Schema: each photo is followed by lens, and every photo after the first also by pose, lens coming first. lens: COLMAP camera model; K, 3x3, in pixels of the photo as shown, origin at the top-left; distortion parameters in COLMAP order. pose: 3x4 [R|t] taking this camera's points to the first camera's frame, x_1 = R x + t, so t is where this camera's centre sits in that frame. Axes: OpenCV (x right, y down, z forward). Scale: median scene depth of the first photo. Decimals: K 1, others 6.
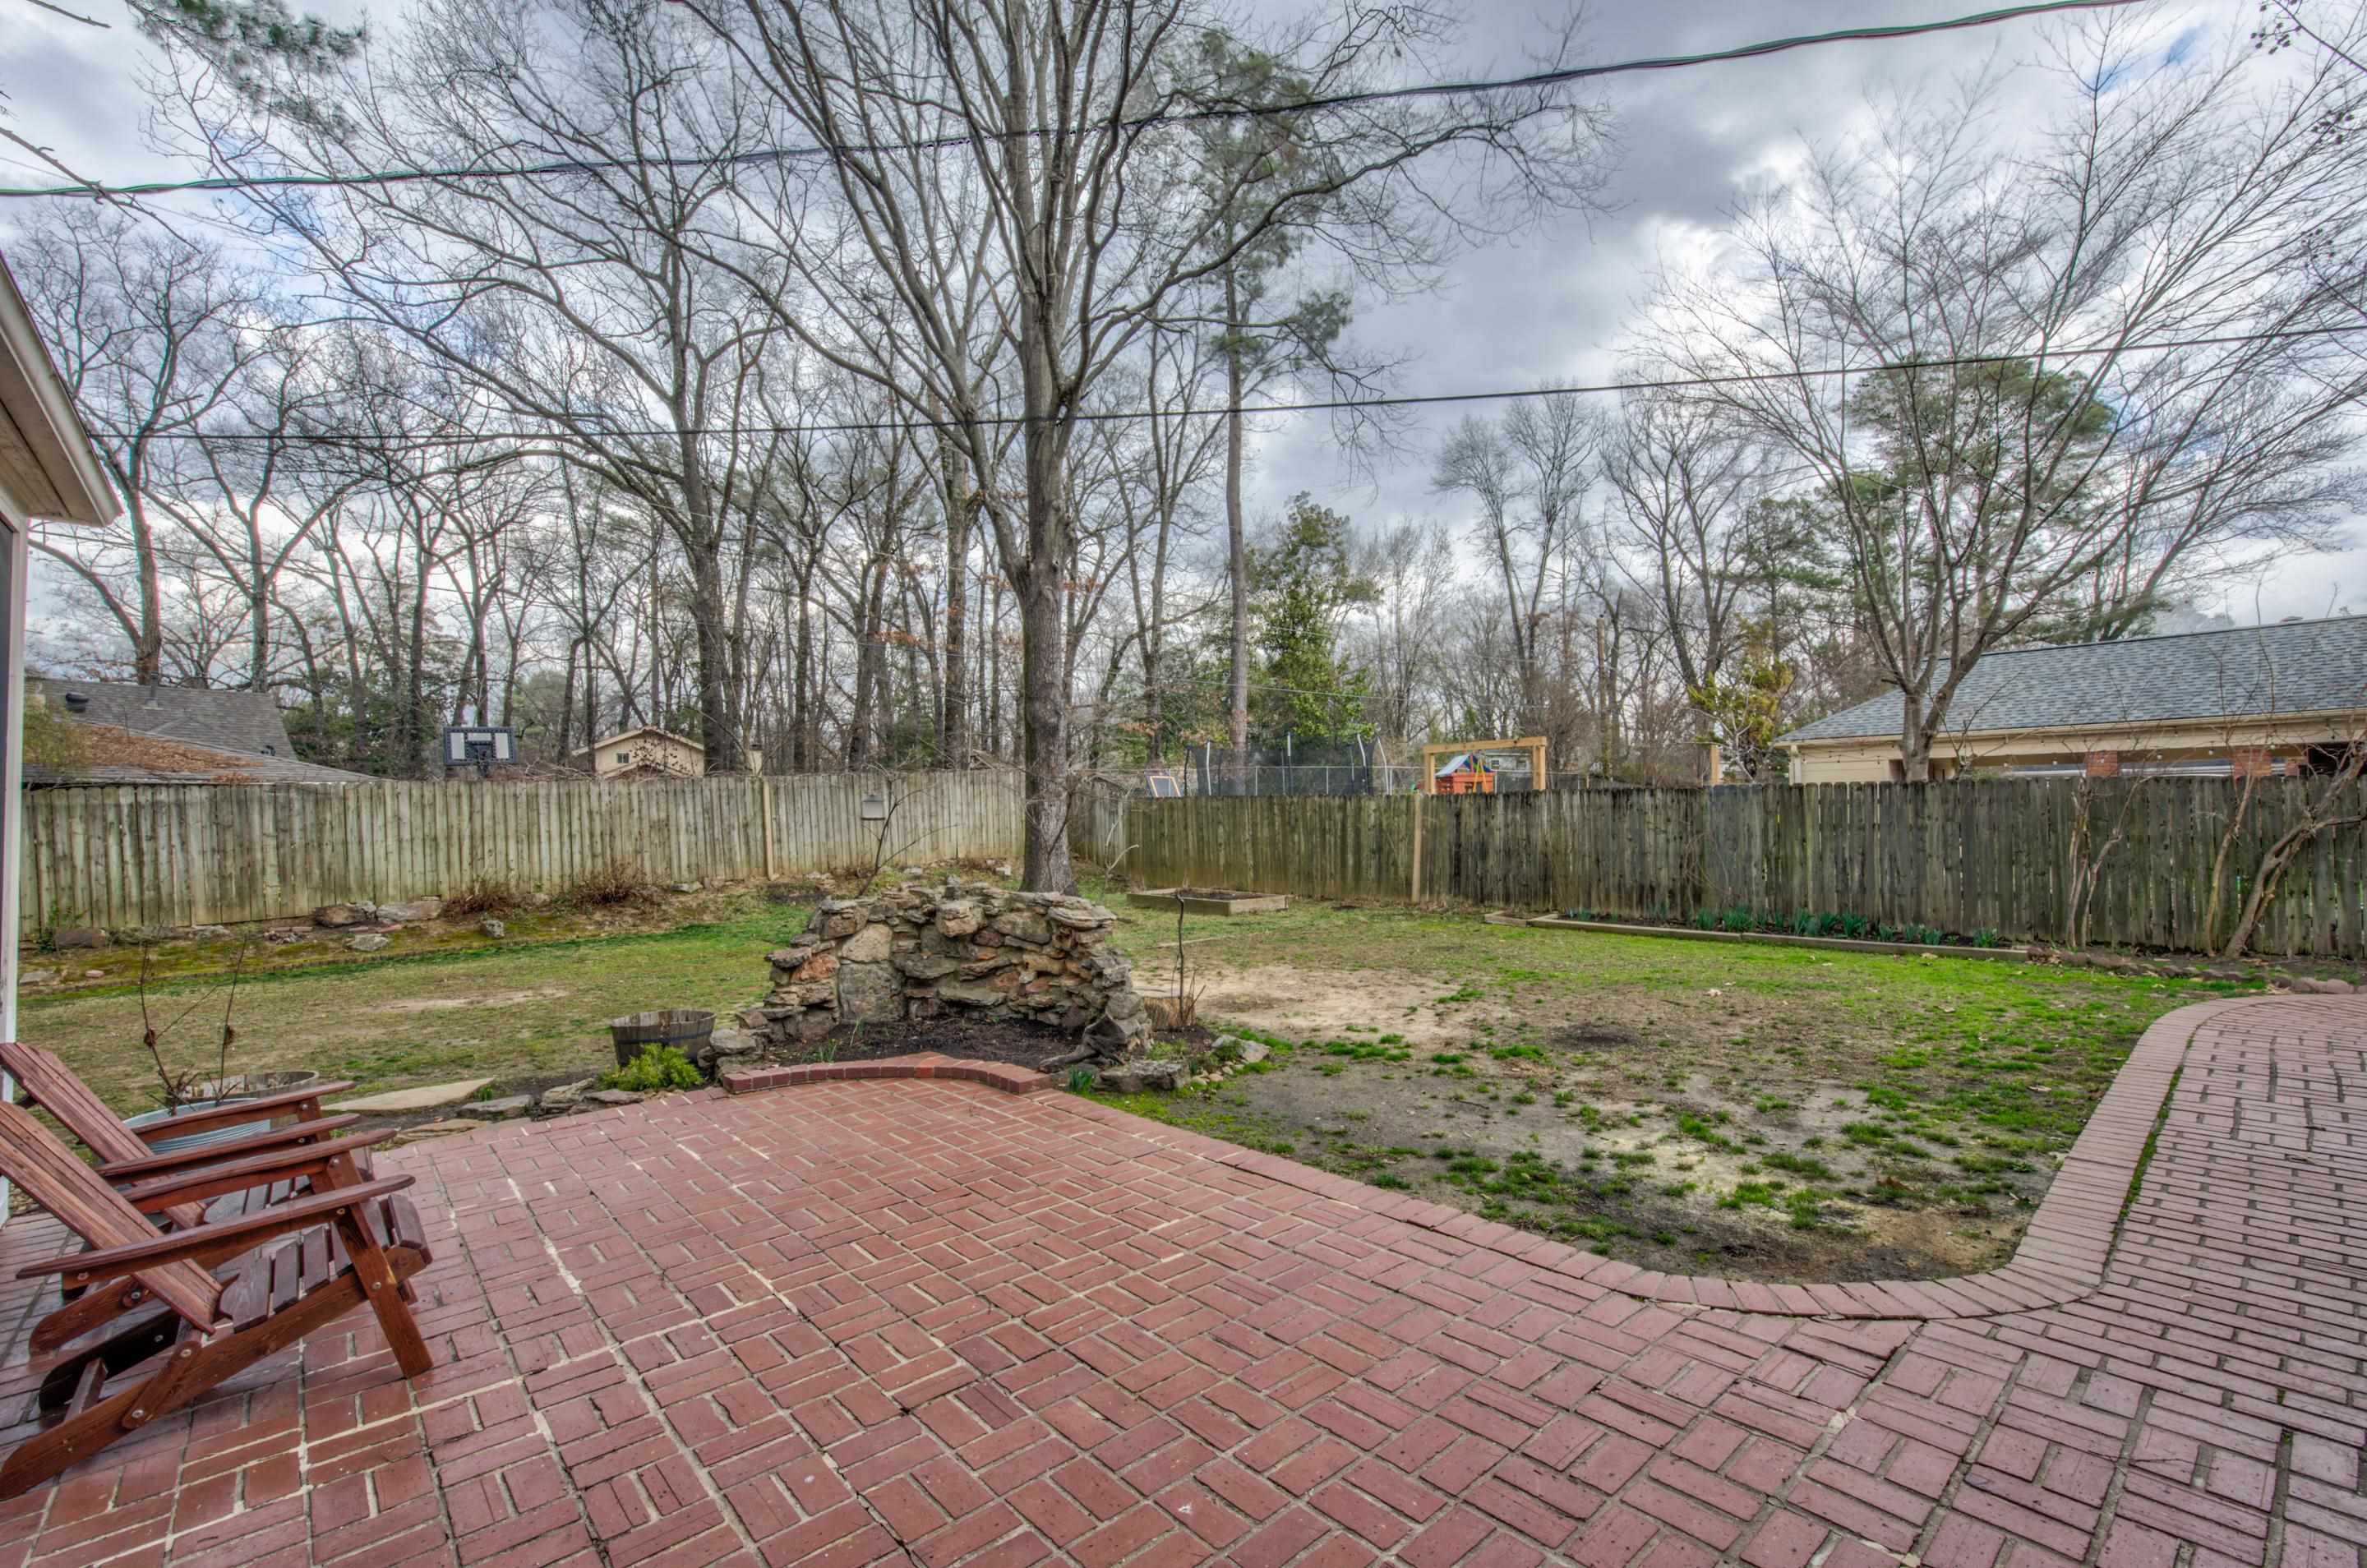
lens RADIAL K [[1001.3, 0, 1179.0], [0, 1001.3, 785.0], [0, 0, 1]] dist [-0.000559, 0.001158]
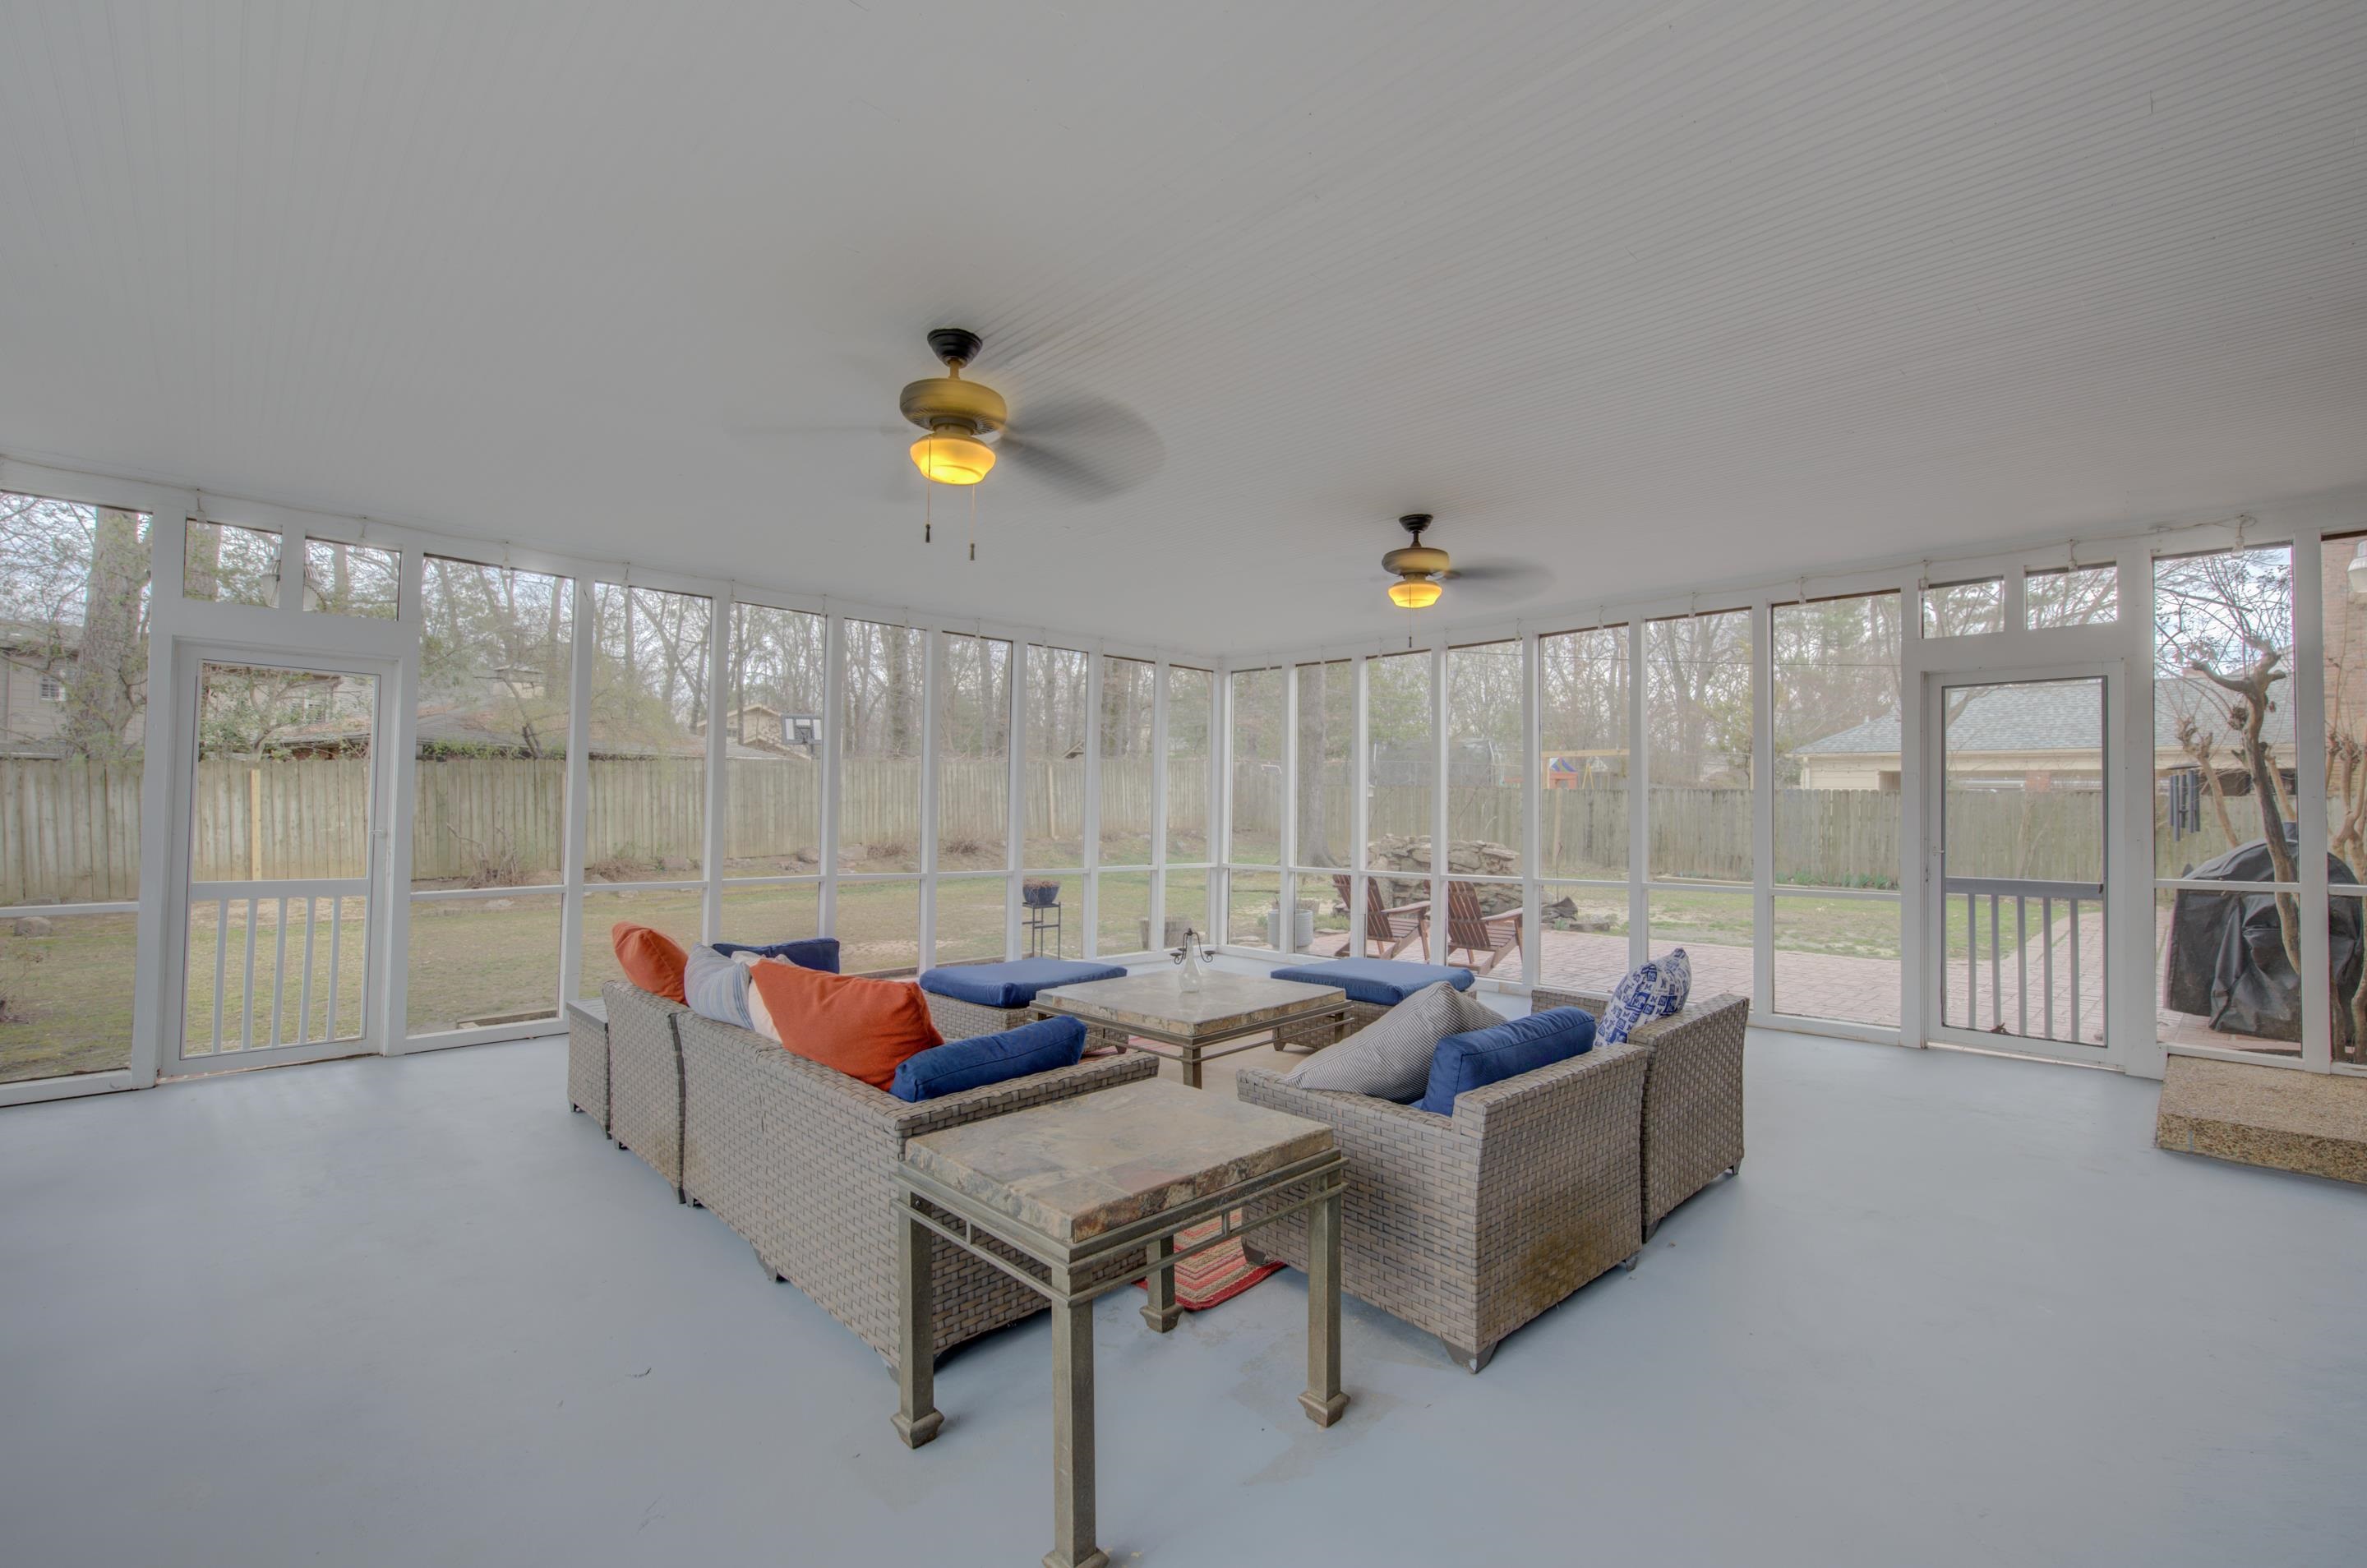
lens RADIAL K [[1001.3, 0, 1186.7], [0, 1001.3, 780.7], [0, 0, 1]] dist [-0.000559, 0.001158]
pose [[0.998740, 0.028619, 0.041222, -0.349121], [-0.029054, 0.999528, 0.009982, -0.001715], [-0.040917, -0.011167, 0.999100, -0.377463]]
